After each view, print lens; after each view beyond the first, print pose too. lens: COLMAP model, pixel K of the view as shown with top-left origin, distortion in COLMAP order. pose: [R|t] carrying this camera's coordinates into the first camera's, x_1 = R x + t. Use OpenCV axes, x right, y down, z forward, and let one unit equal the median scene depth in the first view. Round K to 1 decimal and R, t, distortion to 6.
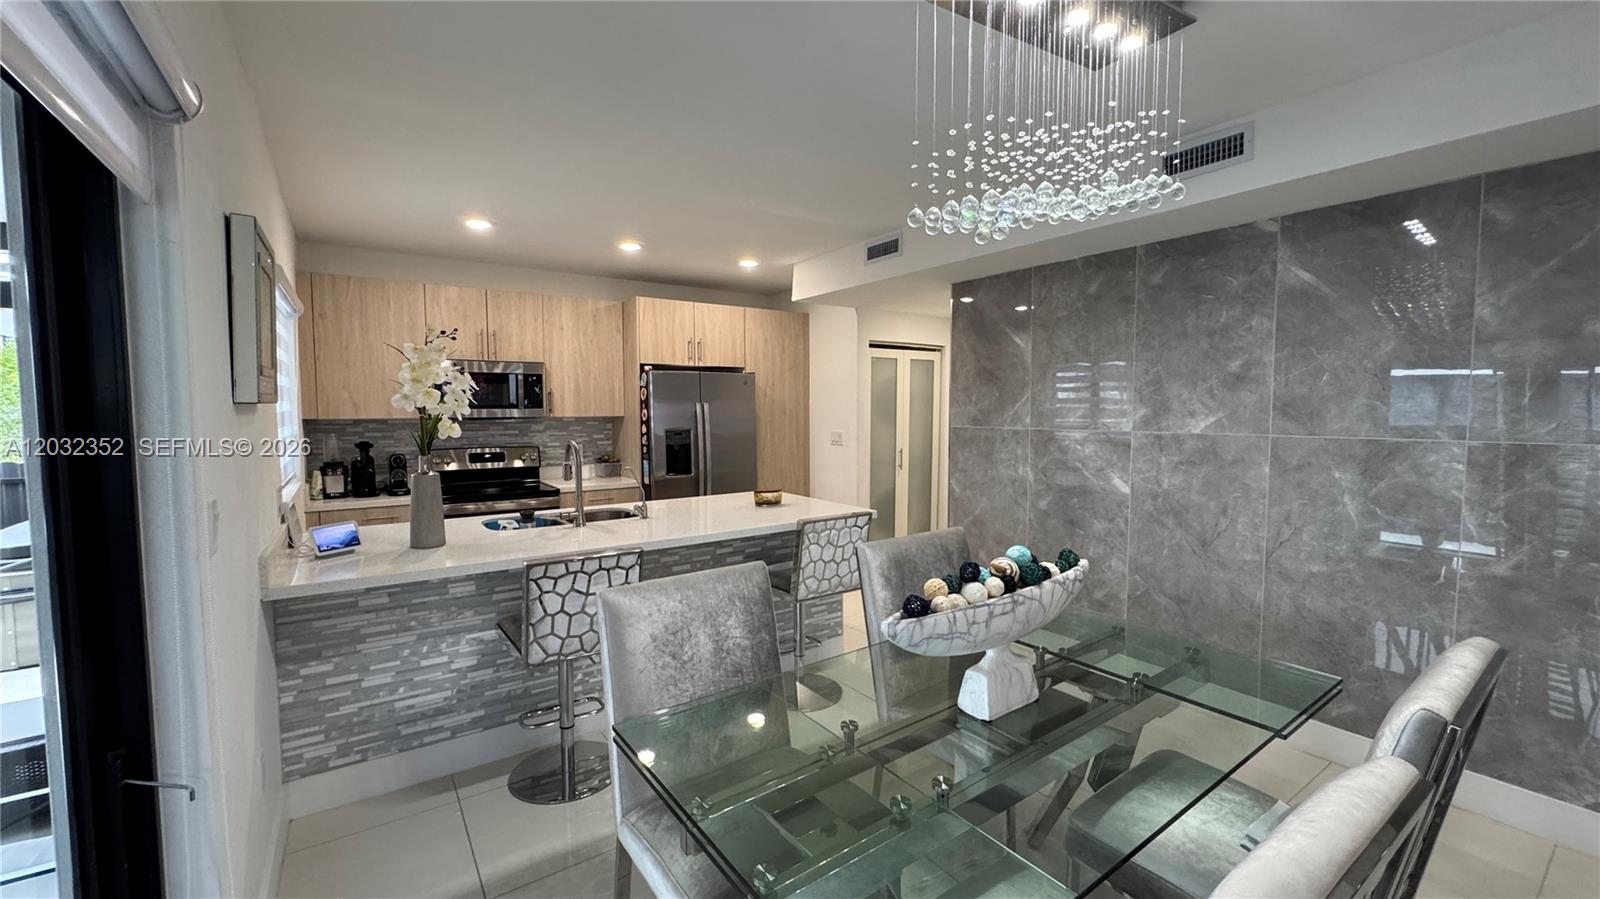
lens RADIAL K [[634.3, 0, 798.9], [0, 634.3, 451.1], [0, 0, 1]] dist [-0.000354, 0.000262]
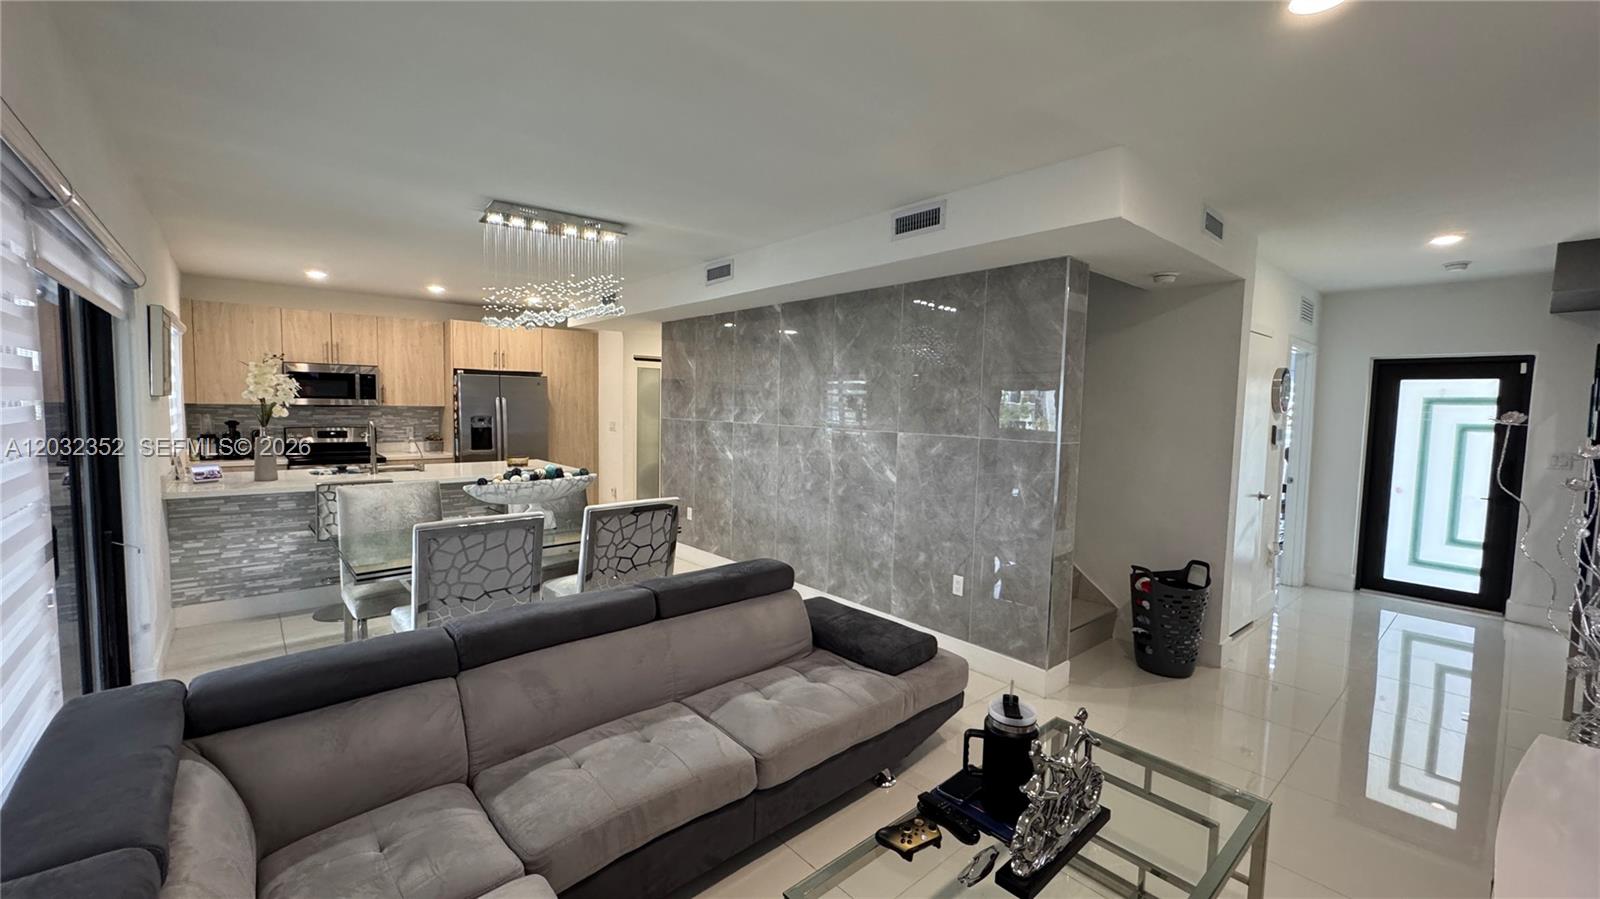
lens RADIAL K [[634.3, 0, 794.6], [0, 634.3, 449.5], [0, 0, 1]] dist [-0.000354, 0.000262]
pose [[0.994283, 0.014272, 0.105818, 0.426792], [-0.014911, 0.999875, 0.005249, 0.024614], [-0.105730, -0.006796, 0.994372, -0.557148]]
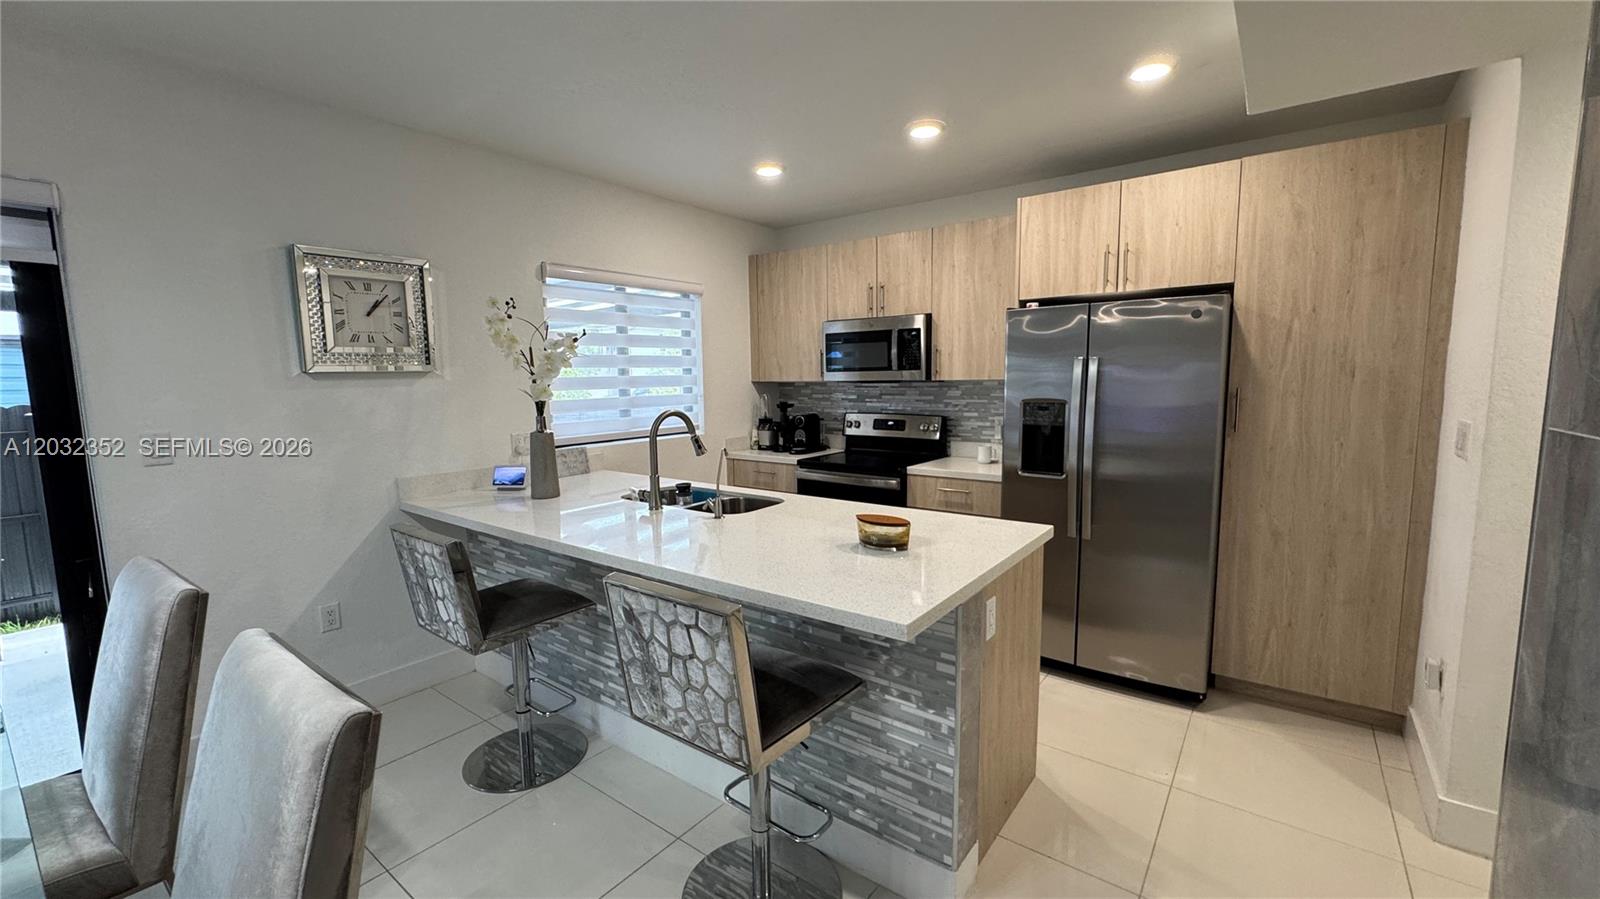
lens RADIAL K [[634.3, 0, 813.8], [0, 634.3, 449.4], [0, 0, 1]] dist [-0.000354, 0.000262]
pose [[0.332941, 0.106510, -0.936913, 0.398604], [-0.048650, 0.994217, 0.095736, -0.044284], [0.941692, 0.013707, 0.336197, 0.715650]]
